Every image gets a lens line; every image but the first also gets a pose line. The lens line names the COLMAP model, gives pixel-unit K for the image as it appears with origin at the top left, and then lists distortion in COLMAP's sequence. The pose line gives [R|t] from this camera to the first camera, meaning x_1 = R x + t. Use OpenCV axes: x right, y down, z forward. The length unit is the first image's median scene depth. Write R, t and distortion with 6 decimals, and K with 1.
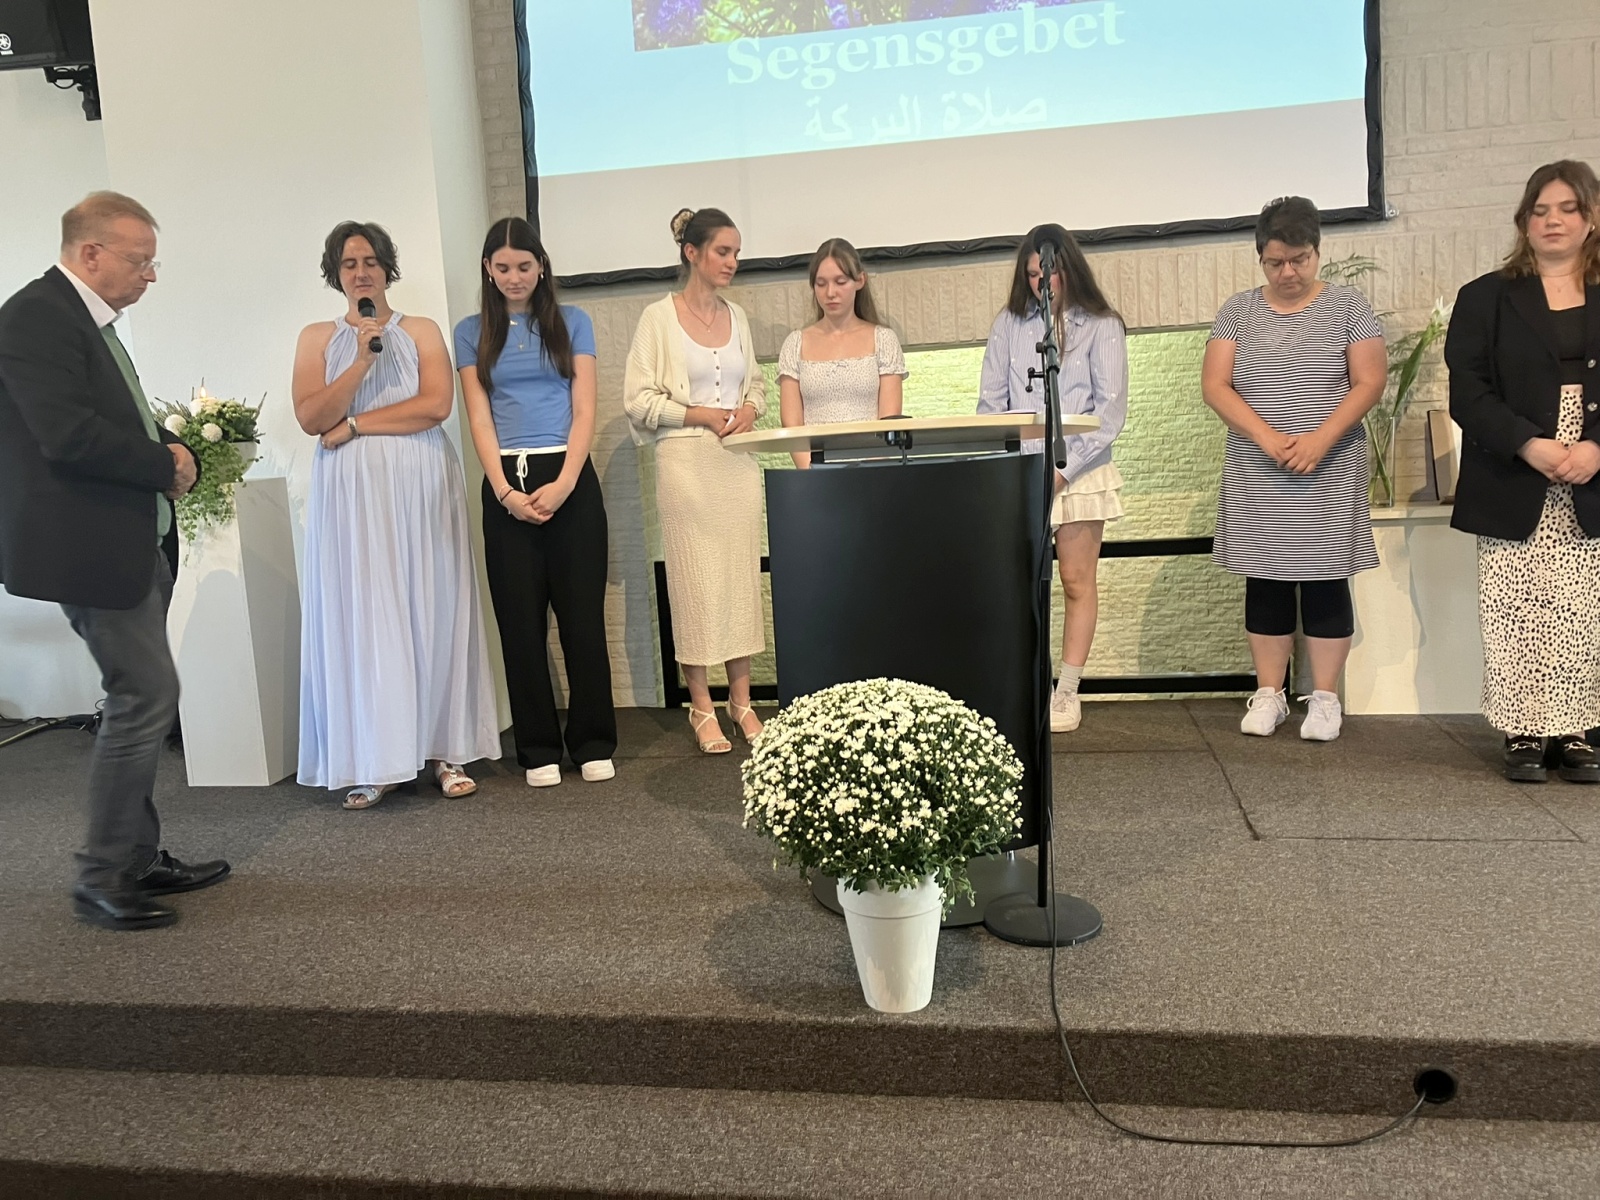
lens RADIAL K [[1294.9, 0, 793.6], [0, 1294.9, 574.3], [0, 0, 1]] dist [0.024016, -0.013718]
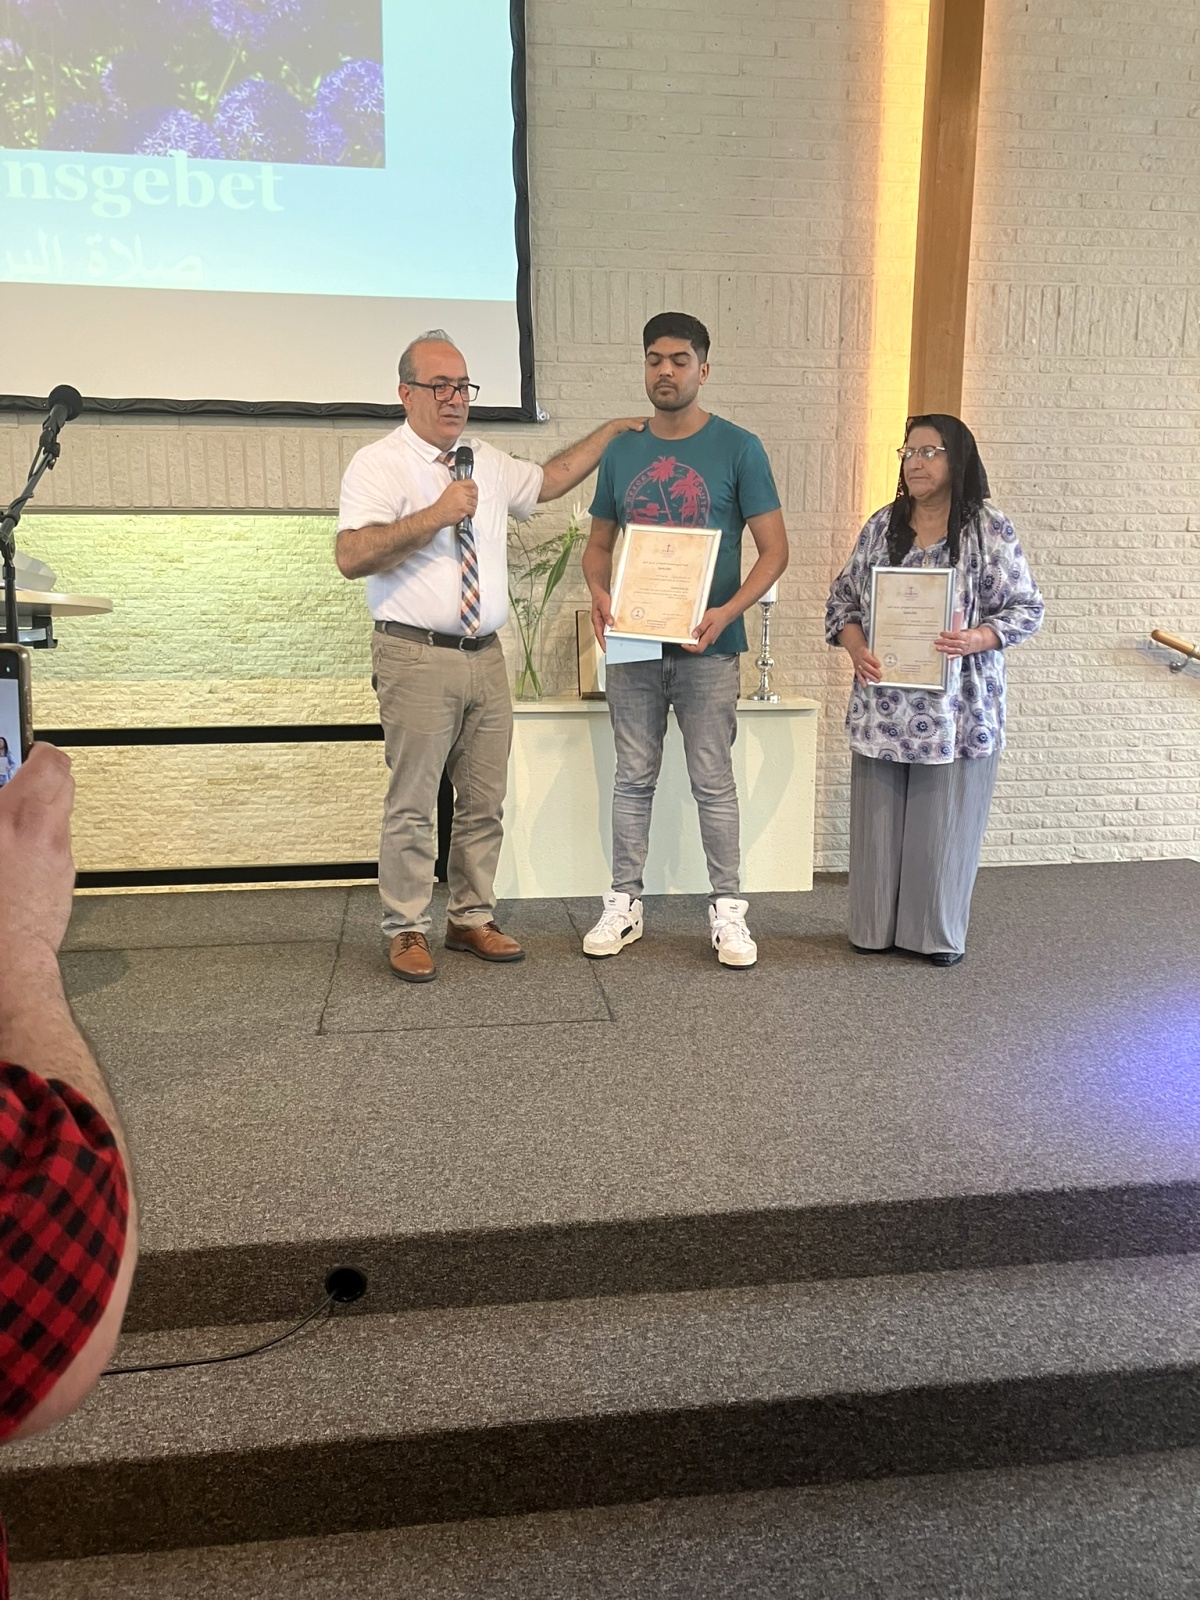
lens RADIAL K [[1288.0, 0, 609.6], [0, 1288.0, 777.9], [0, 0, 1]] dist [0.017771, 0.005125]
pose [[0.948676, 0.013559, 0.315959, 0.314820], [-0.020901, 0.999584, 0.019858, -0.018984], [-0.315558, -0.025443, 0.948565, 0.001011]]
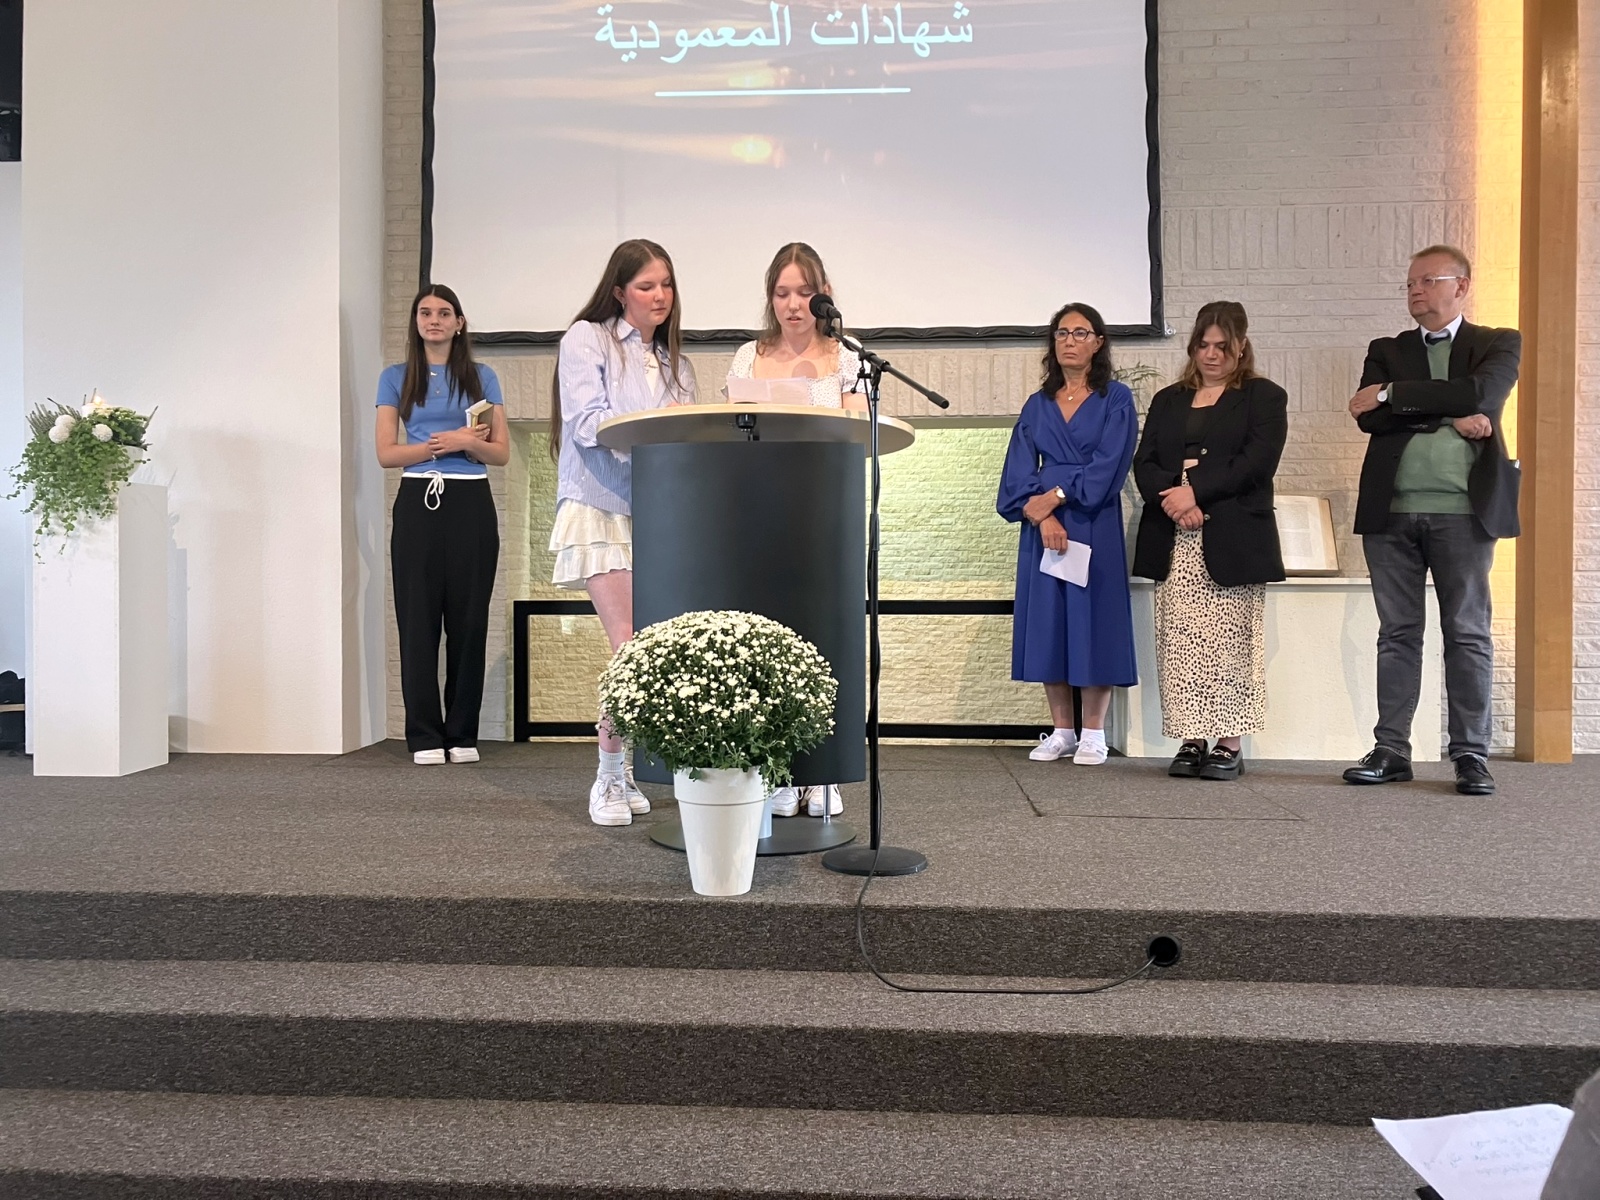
lens RADIAL K [[1290.5, 0, 790.7], [0, 1290.5, 577.1], [0, 0, 1]] dist [0.022558, -0.006787]
pose [[0.991461, 0.063074, 0.114138, -0.006529], [-0.047775, 0.990080, -0.132136, 0.194250], [-0.121340, 0.125554, 0.984638, -0.154789]]
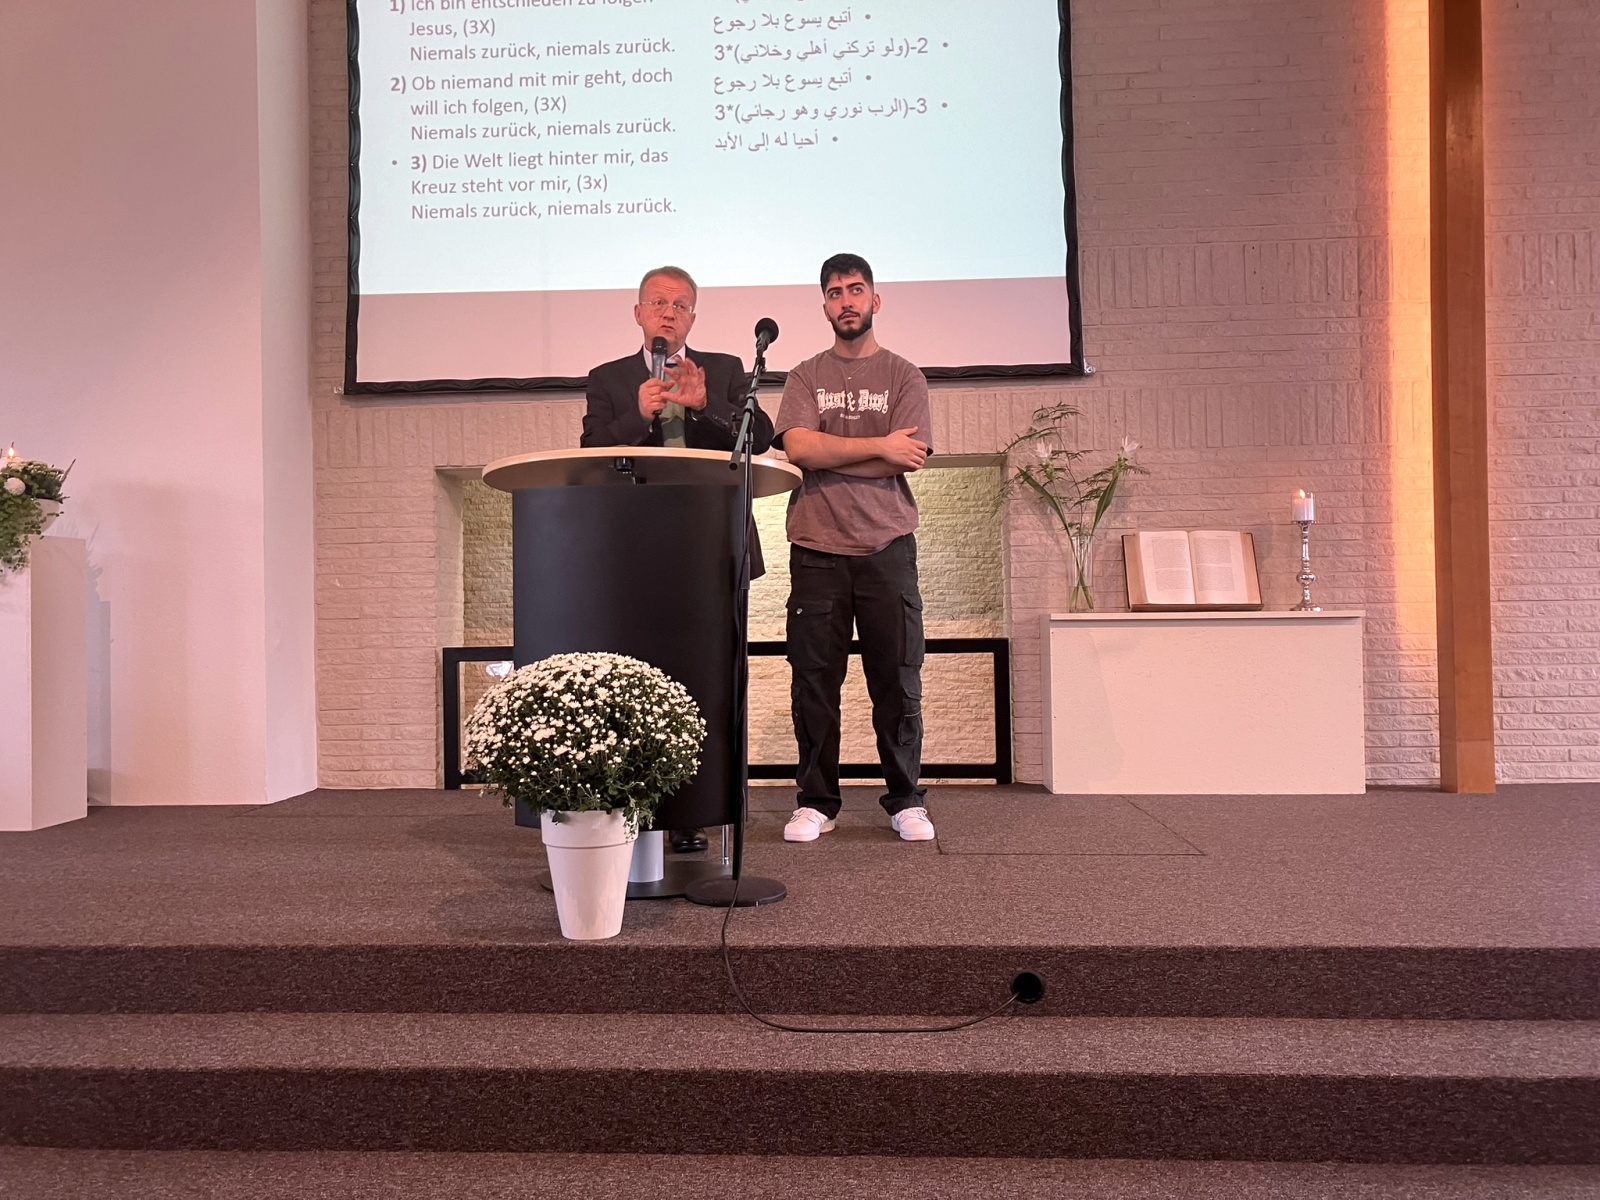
lens RADIAL K [[1292.1, 0, 793.6], [0, 1292.1, 588.6], [0, 0, 1]] dist [0.016736, 0.005318]
pose [[0.992219, 0.050404, 0.113849, 0.107577], [-0.032057, 0.986987, -0.157575, 0.194421], [-0.120310, 0.152699, 0.980922, -0.171327]]
